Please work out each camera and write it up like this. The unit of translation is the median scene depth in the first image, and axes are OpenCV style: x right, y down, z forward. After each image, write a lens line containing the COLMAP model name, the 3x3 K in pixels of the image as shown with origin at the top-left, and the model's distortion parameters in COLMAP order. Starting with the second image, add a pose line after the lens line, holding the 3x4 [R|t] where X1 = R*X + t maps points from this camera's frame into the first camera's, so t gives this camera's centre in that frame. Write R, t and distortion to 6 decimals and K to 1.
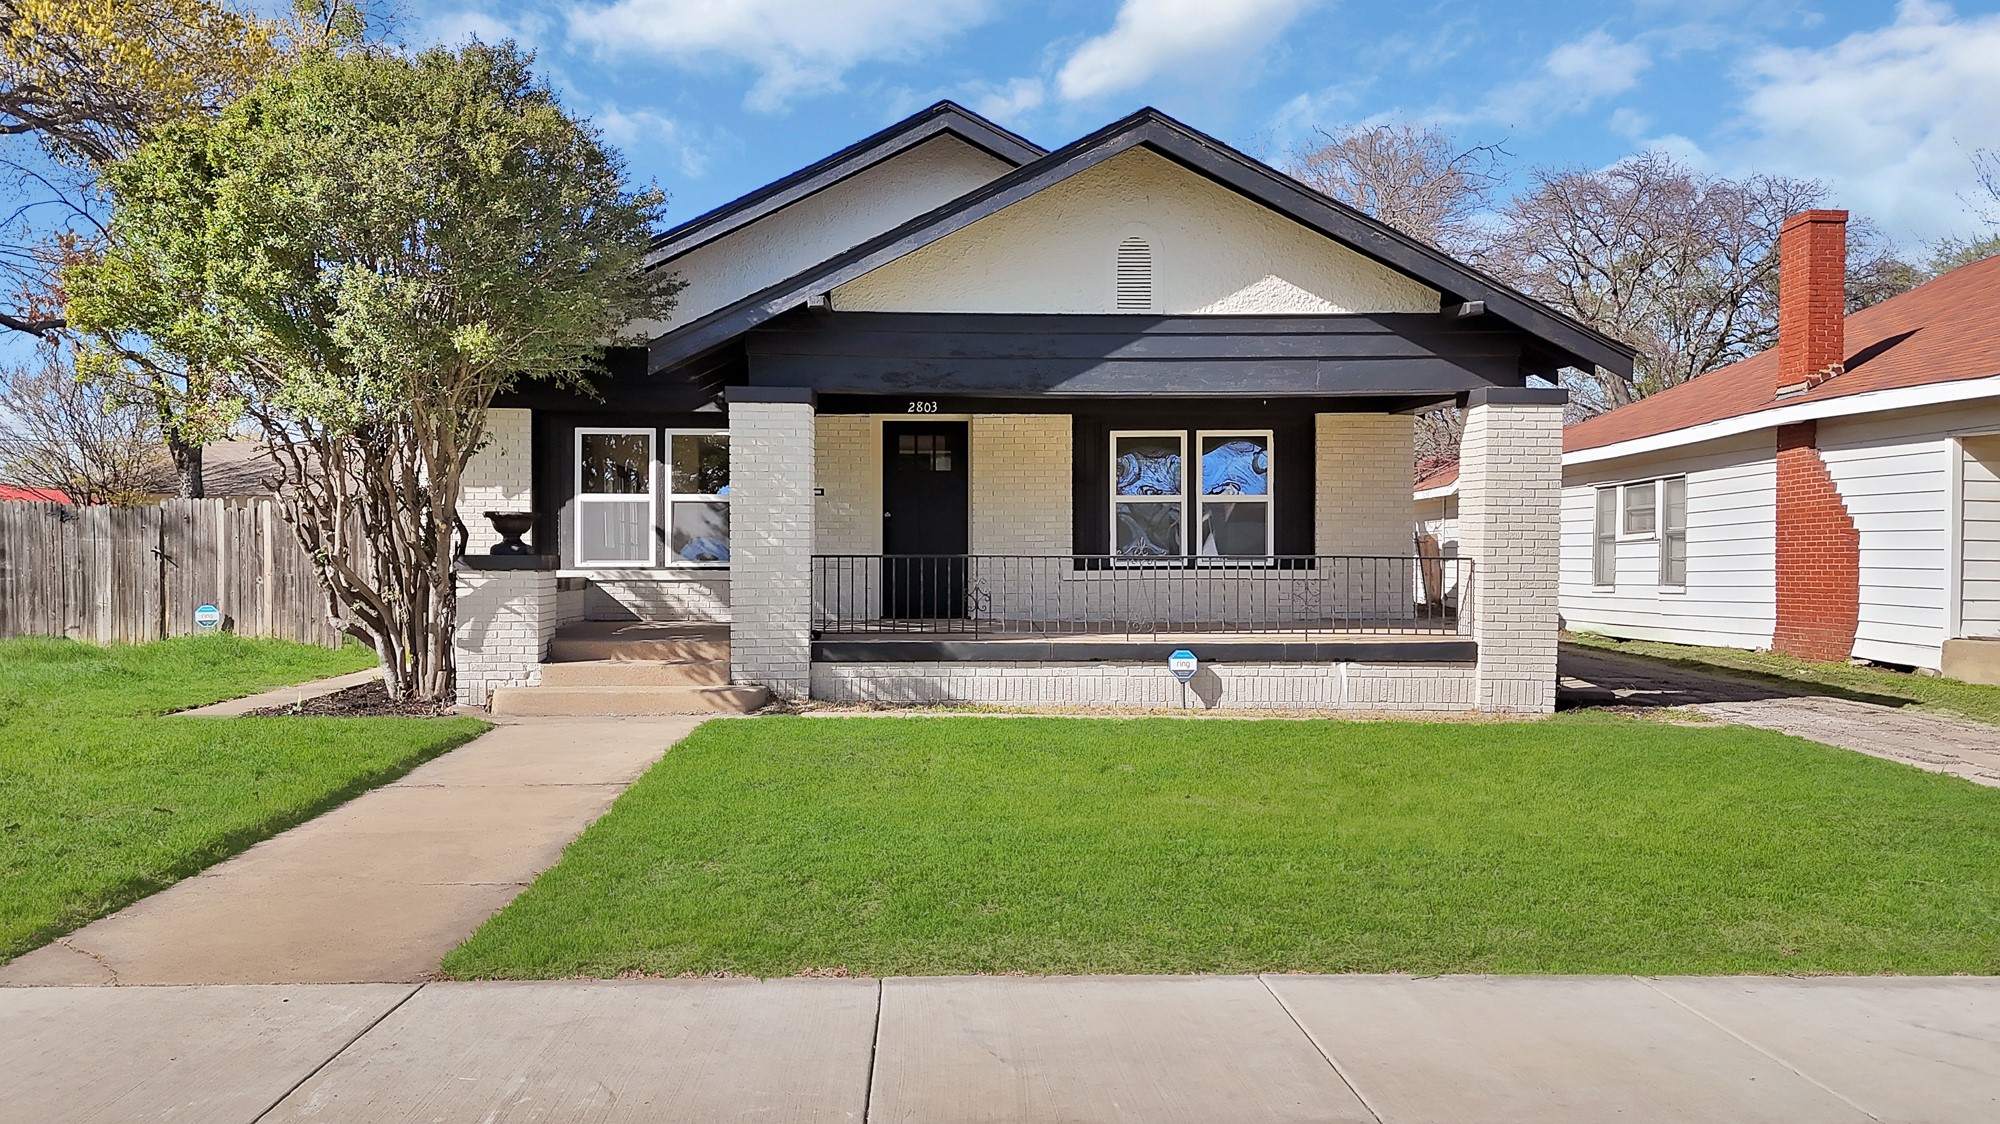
lens RADIAL K [[1503.3, 0, 986.1], [0, 1503.3, 574.9], [0, 0, 1]] dist [0.057869, -0.010656]
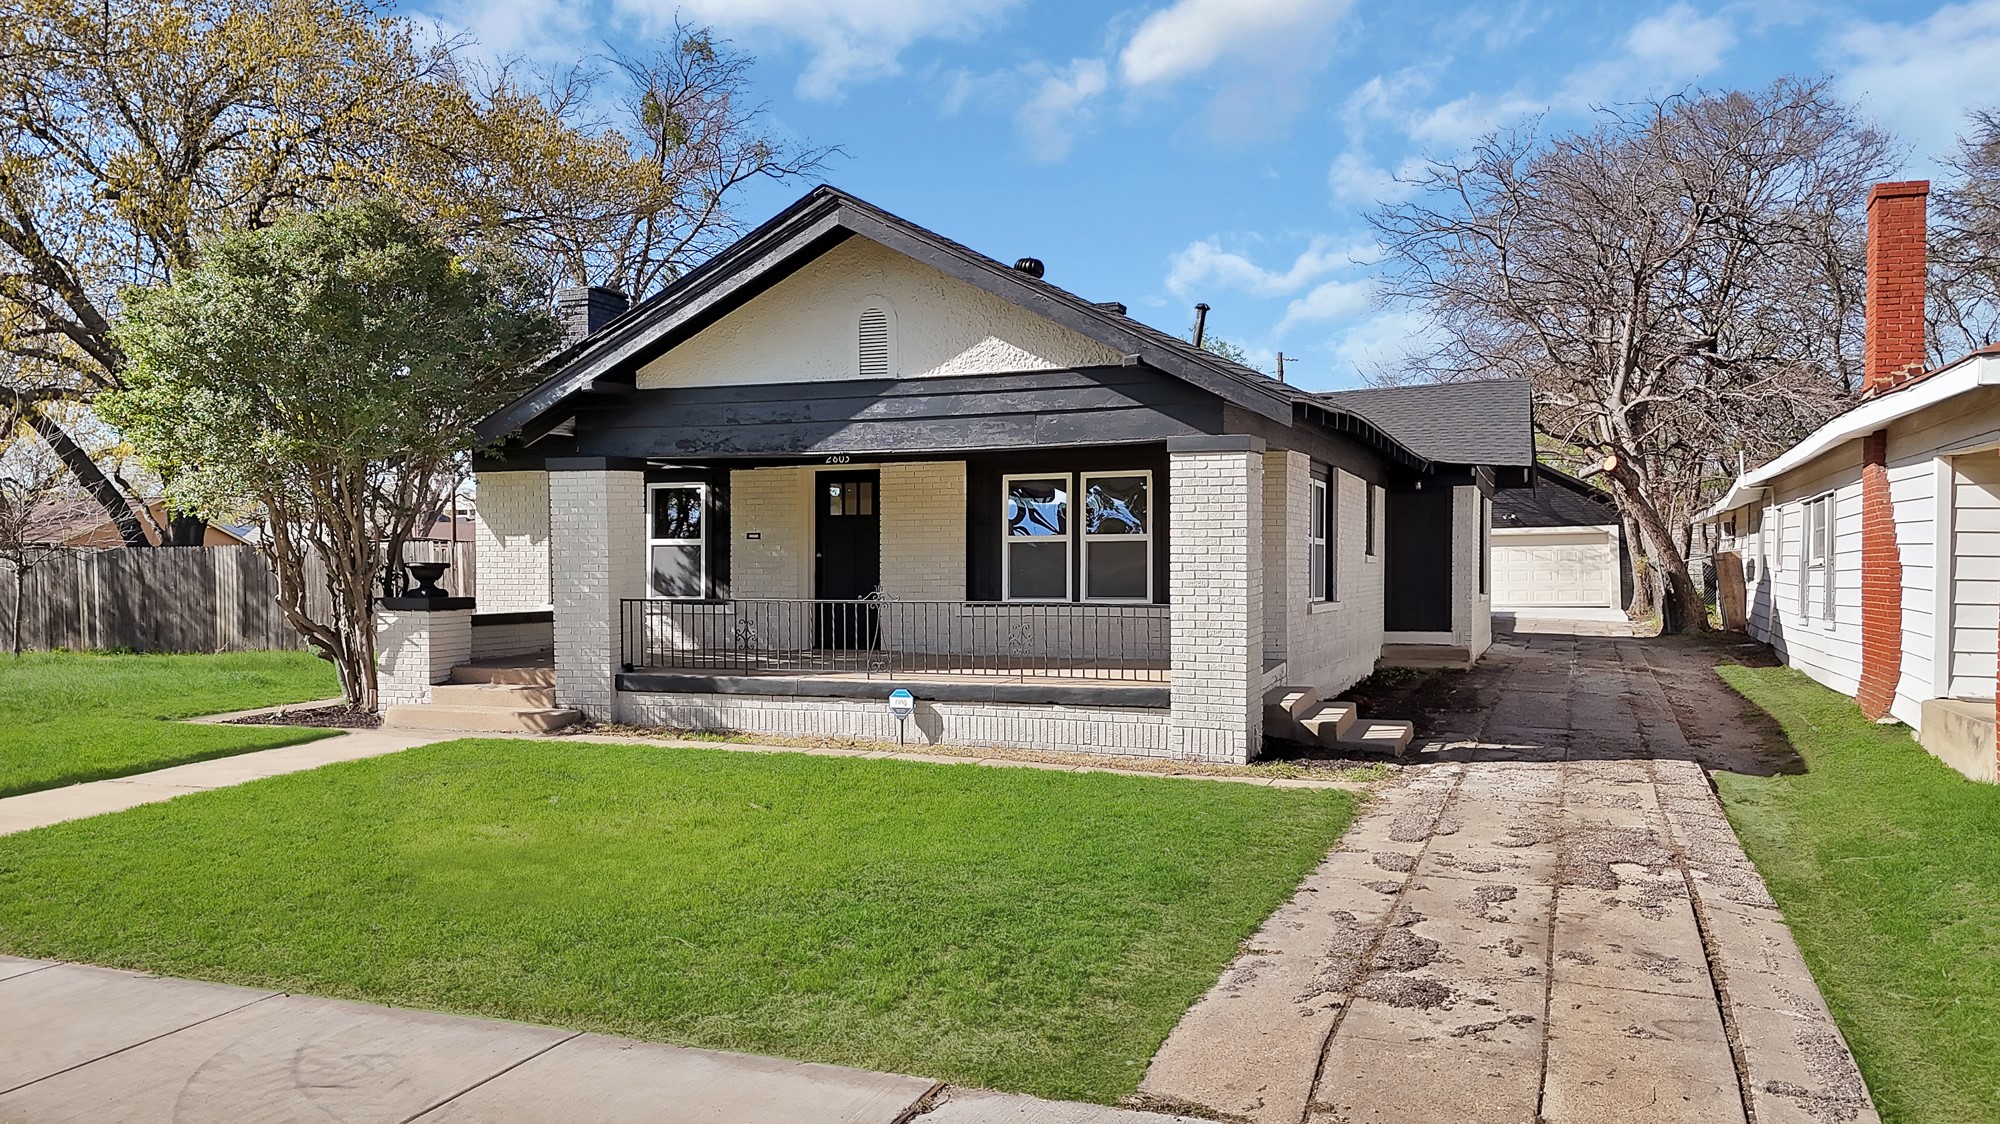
lens RADIAL K [[1503.3, 0, 998.8], [0, 1503.3, 555.5], [0, 0, 1]] dist [0.057869, -0.010656]
pose [[0.917956, -0.005078, -0.396650, 0.503203], [0.000522, 0.999933, -0.011594, -0.027036], [0.396682, 0.010436, 0.917897, 0.030861]]
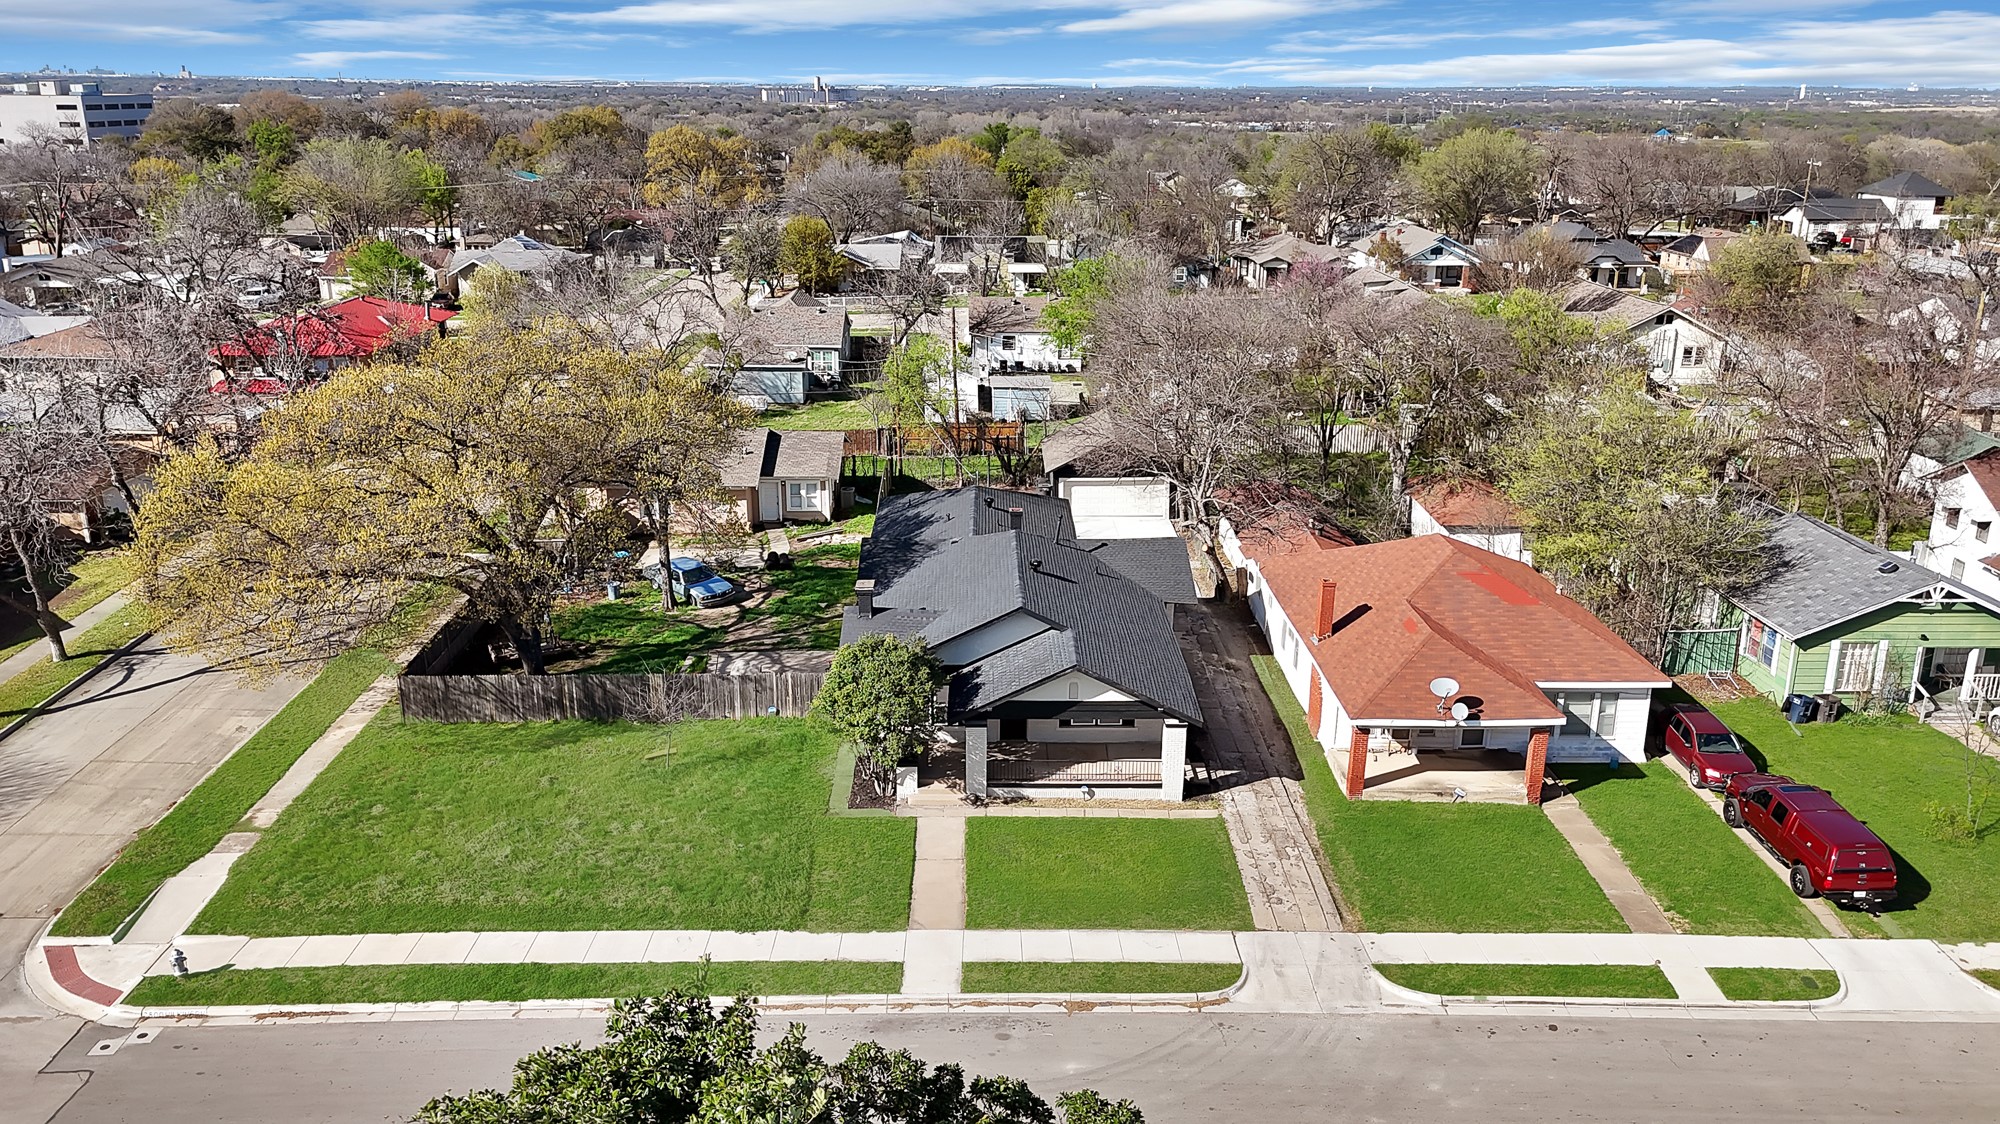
lens RADIAL K [[1503.3, 0, 997.2], [0, 1503.3, 560.0], [0, 0, 1]] dist [0.057869, -0.010656]
pose [[0.999764, 0.013777, -0.016768, -0.027302], [-0.008269, 0.956185, 0.292646, -1.305278], [0.020065, -0.292439, 0.956074, -2.009940]]
